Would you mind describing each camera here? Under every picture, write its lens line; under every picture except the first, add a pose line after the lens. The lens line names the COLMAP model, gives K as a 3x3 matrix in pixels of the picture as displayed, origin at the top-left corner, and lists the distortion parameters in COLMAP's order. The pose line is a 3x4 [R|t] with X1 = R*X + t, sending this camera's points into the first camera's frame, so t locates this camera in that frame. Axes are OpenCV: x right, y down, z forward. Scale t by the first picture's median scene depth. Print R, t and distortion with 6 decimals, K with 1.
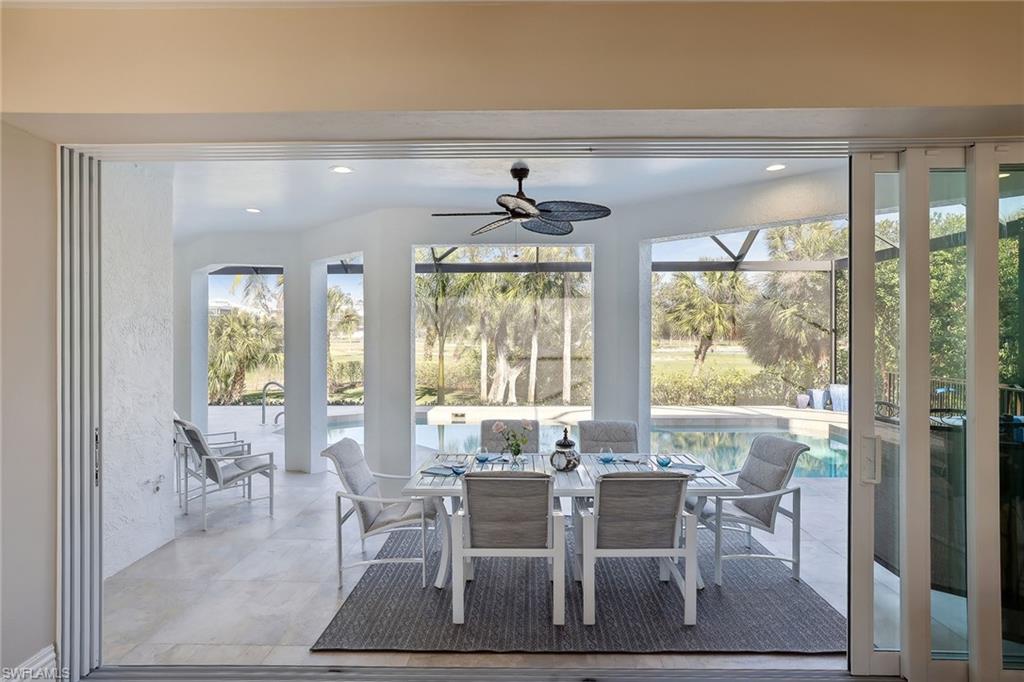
lens RADIAL K [[530.2, 0, 512.0], [0, 530.2, 341.0], [0, 0, 1]] dist [0.001951, 0.000398]
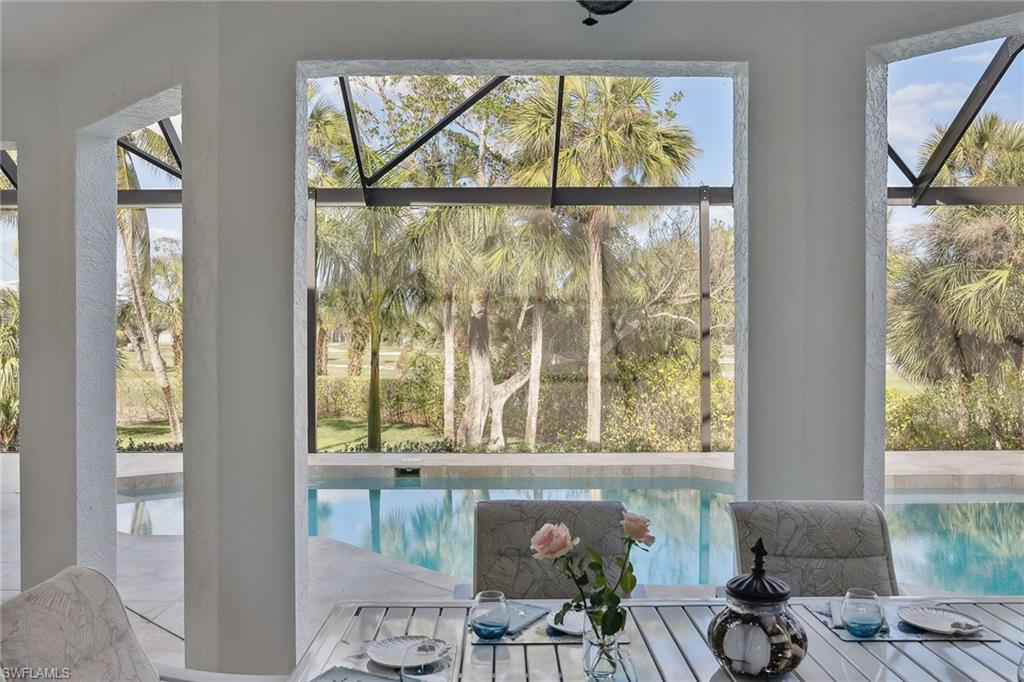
lens RADIAL K [[796.1, 0, 512.0], [0, 796.1, 341.0], [0, 0, 1]] dist [-0.001112, -0.001223]
pose [[0.999381, -0.000291, 0.035192, -0.021675], [0.000709, 0.999929, -0.011859, 0.016757], [-0.035186, 0.011876, 0.999310, 0.176506]]
